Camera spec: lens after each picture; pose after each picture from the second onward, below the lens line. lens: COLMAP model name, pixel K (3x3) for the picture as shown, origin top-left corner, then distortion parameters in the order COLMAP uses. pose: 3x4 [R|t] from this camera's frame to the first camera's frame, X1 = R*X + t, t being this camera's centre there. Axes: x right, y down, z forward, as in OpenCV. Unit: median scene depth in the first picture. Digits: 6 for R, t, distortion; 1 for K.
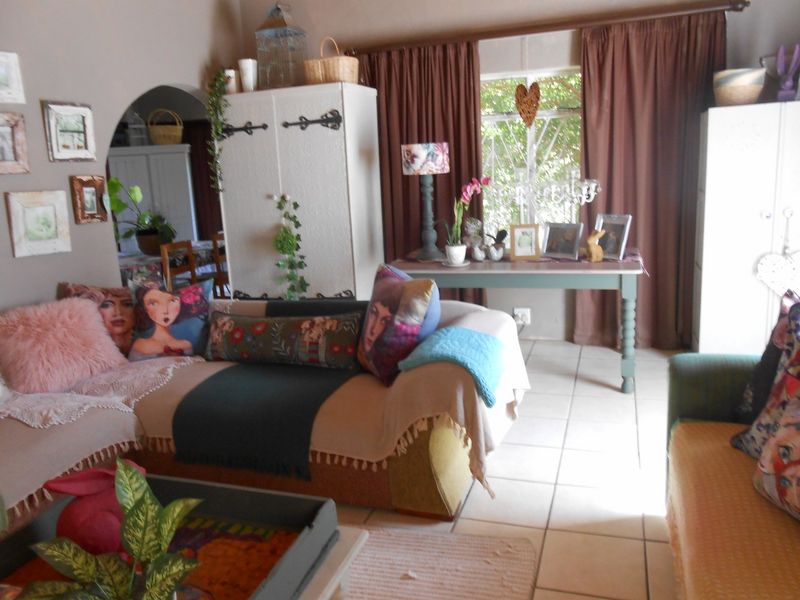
lens RADIAL K [[619.9, 0, 400.4], [0, 619.9, 298.2], [0, 0, 1]] dist [-0.028216, 0.020884]
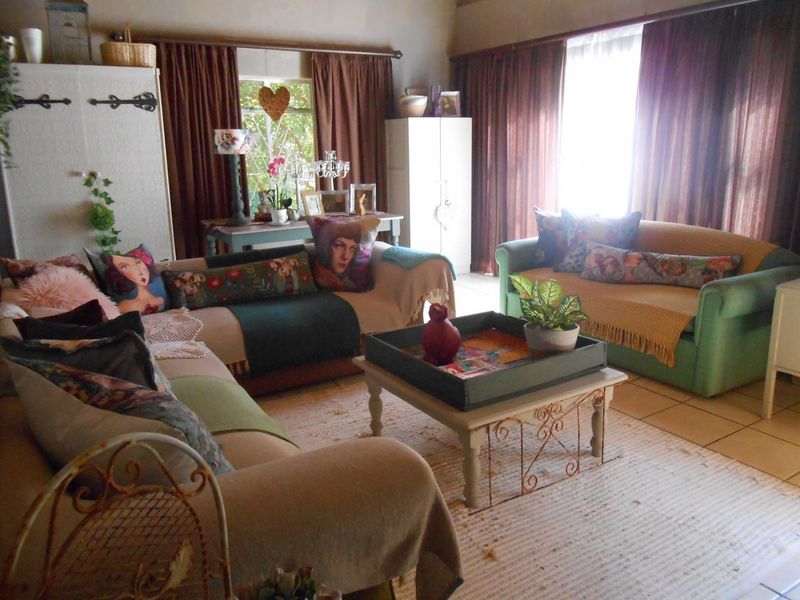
lens RADIAL K [[619.9, 0, 401.8], [0, 619.9, 299.4], [0, 0, 1]] dist [-0.028216, 0.020884]
pose [[0.634062, -0.145376, 0.759494, -0.694278], [0.146924, 0.986927, 0.066250, 0.047937], [-0.759196, 0.069581, 0.647132, -0.016479]]
